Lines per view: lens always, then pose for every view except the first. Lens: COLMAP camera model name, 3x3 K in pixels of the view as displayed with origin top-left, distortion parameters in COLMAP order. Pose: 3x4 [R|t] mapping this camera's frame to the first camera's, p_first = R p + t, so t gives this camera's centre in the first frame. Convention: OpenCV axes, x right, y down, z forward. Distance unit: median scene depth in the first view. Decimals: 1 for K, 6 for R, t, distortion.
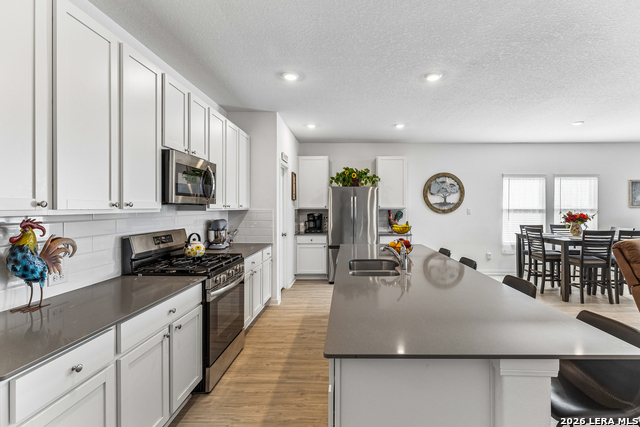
lens RADIAL K [[299.1, 0, 320.0], [0, 299.1, 213.5], [0, 0, 1]] dist [0.000046, 0.000098]
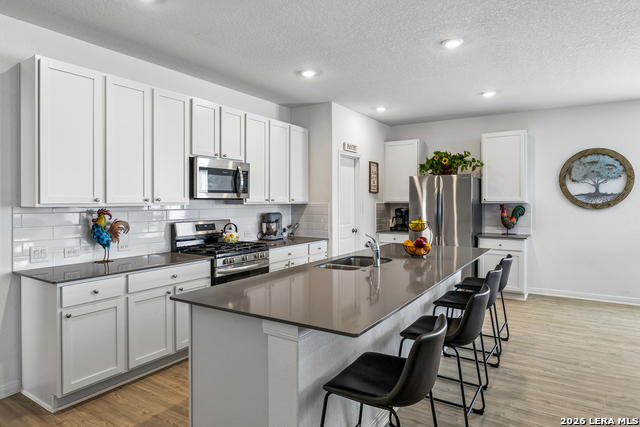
lens RADIAL K [[389.1, 0, 320.0], [0, 389.1, 213.5], [0, 0, 1]] dist [-0.001090, -0.000418]
pose [[0.846295, 0.013559, -0.532541, 0.431339], [-0.007625, 0.999882, 0.013339, 0.002323], [0.532659, -0.007228, 0.846299, -0.069893]]
